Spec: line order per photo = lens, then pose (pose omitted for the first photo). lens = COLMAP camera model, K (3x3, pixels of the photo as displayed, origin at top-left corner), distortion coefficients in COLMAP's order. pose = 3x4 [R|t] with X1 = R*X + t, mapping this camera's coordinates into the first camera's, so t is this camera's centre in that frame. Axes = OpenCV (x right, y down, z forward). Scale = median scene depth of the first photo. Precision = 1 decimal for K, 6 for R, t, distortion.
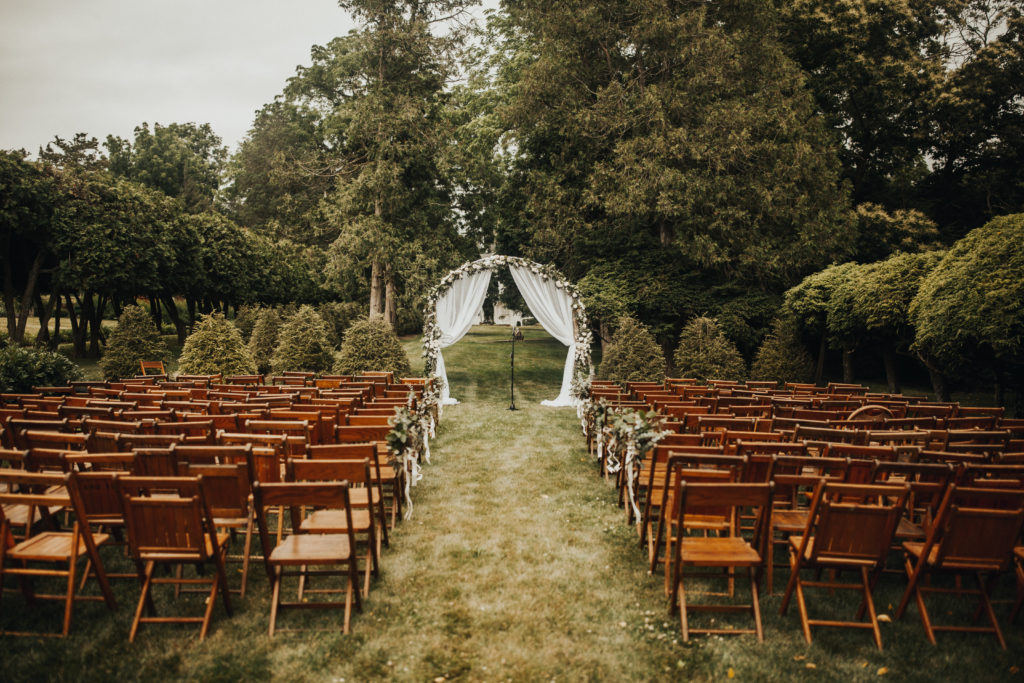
lens RADIAL K [[981.8, 0, 512.0], [0, 981.8, 341.5], [0, 0, 1]] dist [-0.010423, 0.011066]
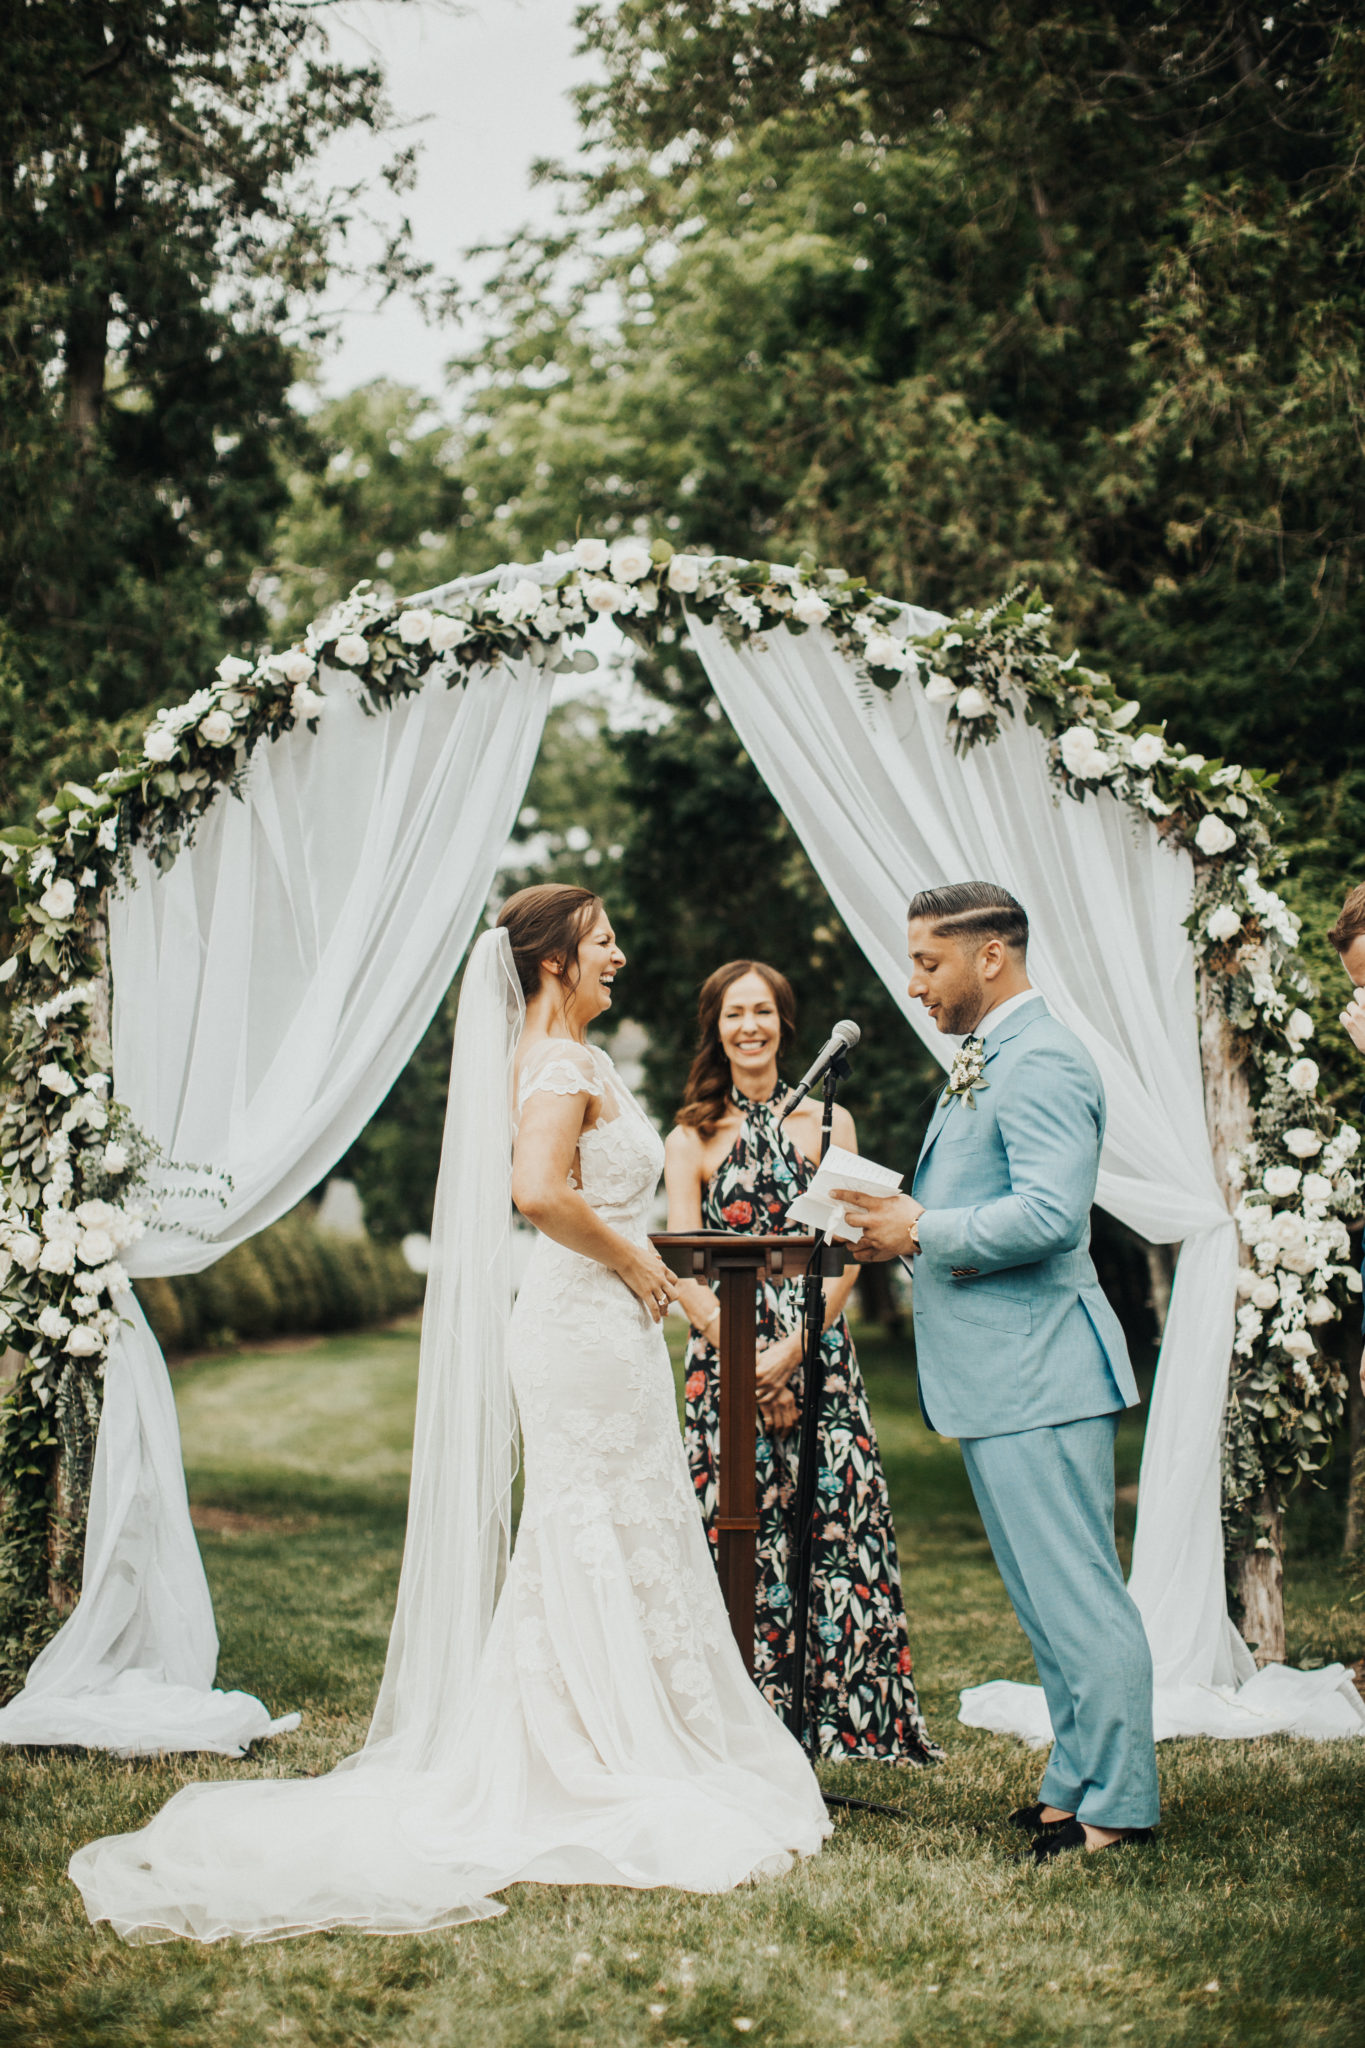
lens RADIAL K [[2938.8, 0, 684.0], [0, 2938.8, 1065.0], [0, 0, 1]] dist [-0.000858, 0.014038]
pose [[0.999846, -0.017546, 0.000263, -0.004542], [0.017473, 0.994071, -0.107315, 0.021098], [0.001622, 0.107303, 0.994225, 0.628847]]
